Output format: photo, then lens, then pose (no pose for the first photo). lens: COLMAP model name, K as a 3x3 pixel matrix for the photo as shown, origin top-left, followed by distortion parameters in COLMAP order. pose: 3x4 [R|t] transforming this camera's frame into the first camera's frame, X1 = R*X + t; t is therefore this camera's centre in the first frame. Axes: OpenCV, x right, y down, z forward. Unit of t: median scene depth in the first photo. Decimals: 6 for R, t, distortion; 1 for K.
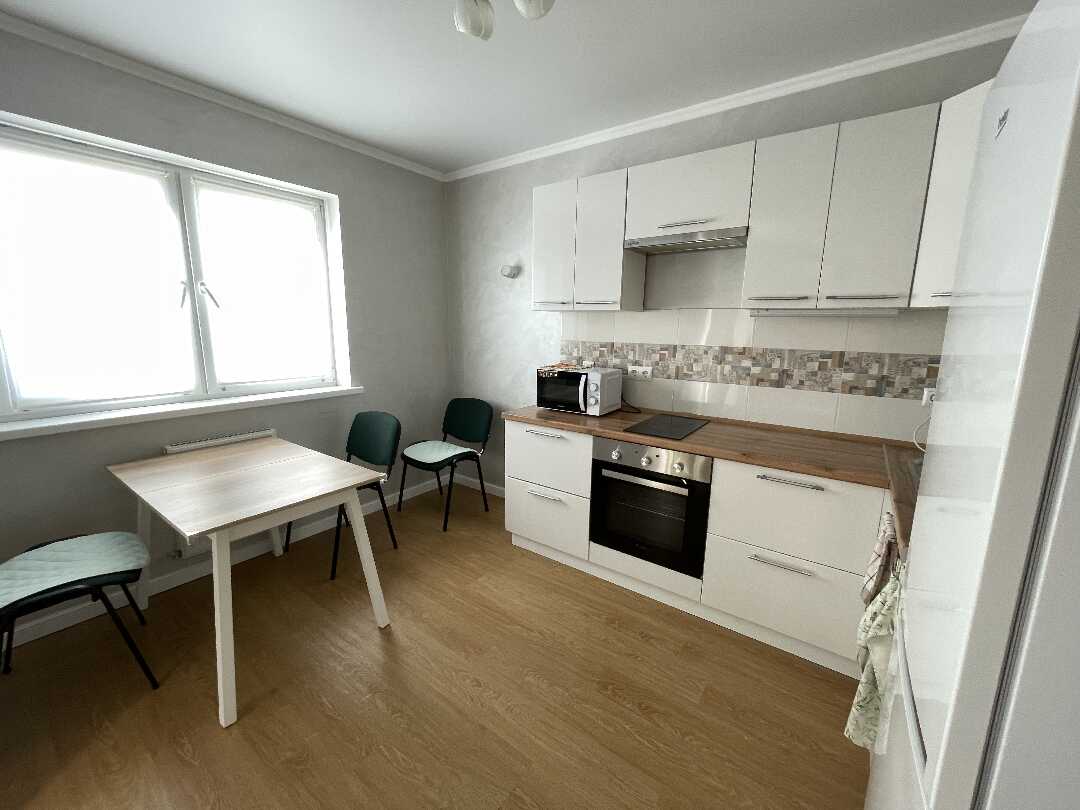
lens RADIAL K [[439.6, 0, 535.4], [0, 439.6, 404.2], [0, 0, 1]] dist [0.000938, -0.001109]
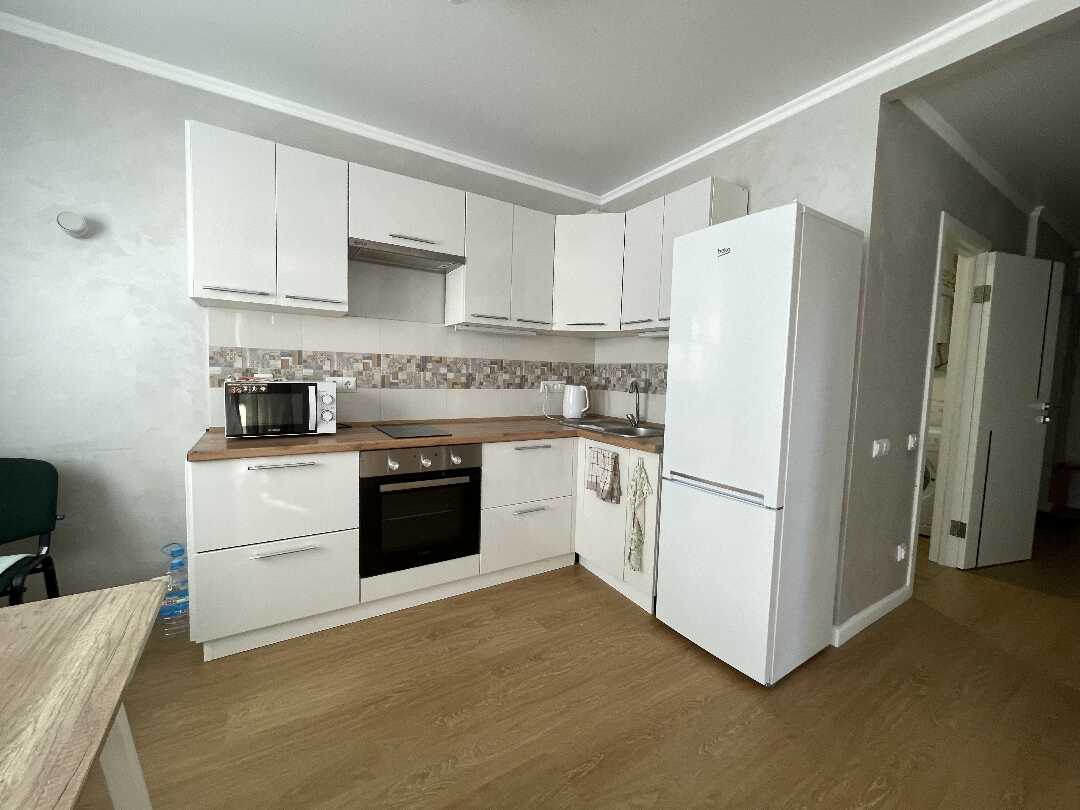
lens RADIAL K [[439.6, 0, 538.3], [0, 439.6, 406.2], [0, 0, 1]] dist [0.000938, -0.001109]
pose [[0.361538, -0.071890, 0.929582, -0.517433], [0.145275, 0.989189, 0.019999, 0.016070], [-0.920970, 0.127814, 0.368073, 0.331400]]
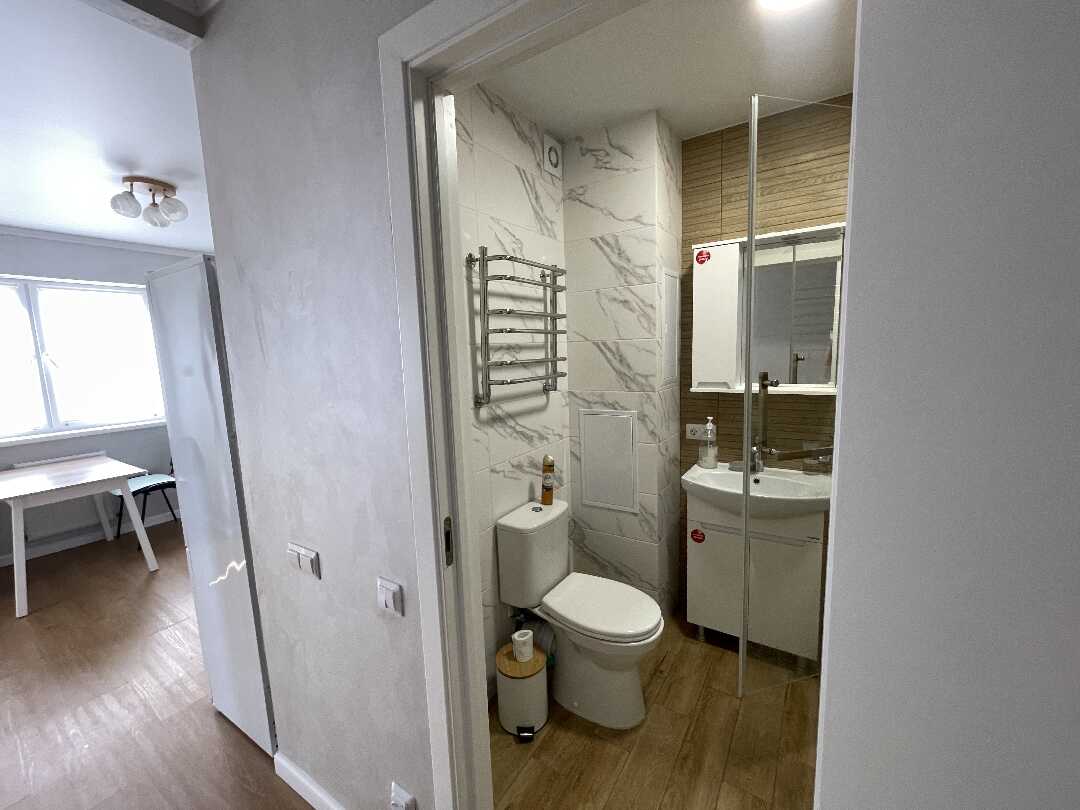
lens RADIAL K [[439.6, 0, 541.8], [0, 439.6, 407.0], [0, 0, 1]] dist [0.000938, -0.001109]
pose [[0.996937, -0.058609, 0.051781, 0.824972], [0.061829, 0.996100, -0.062941, 0.101597], [-0.047890, 0.065949, 0.996673, -0.545481]]
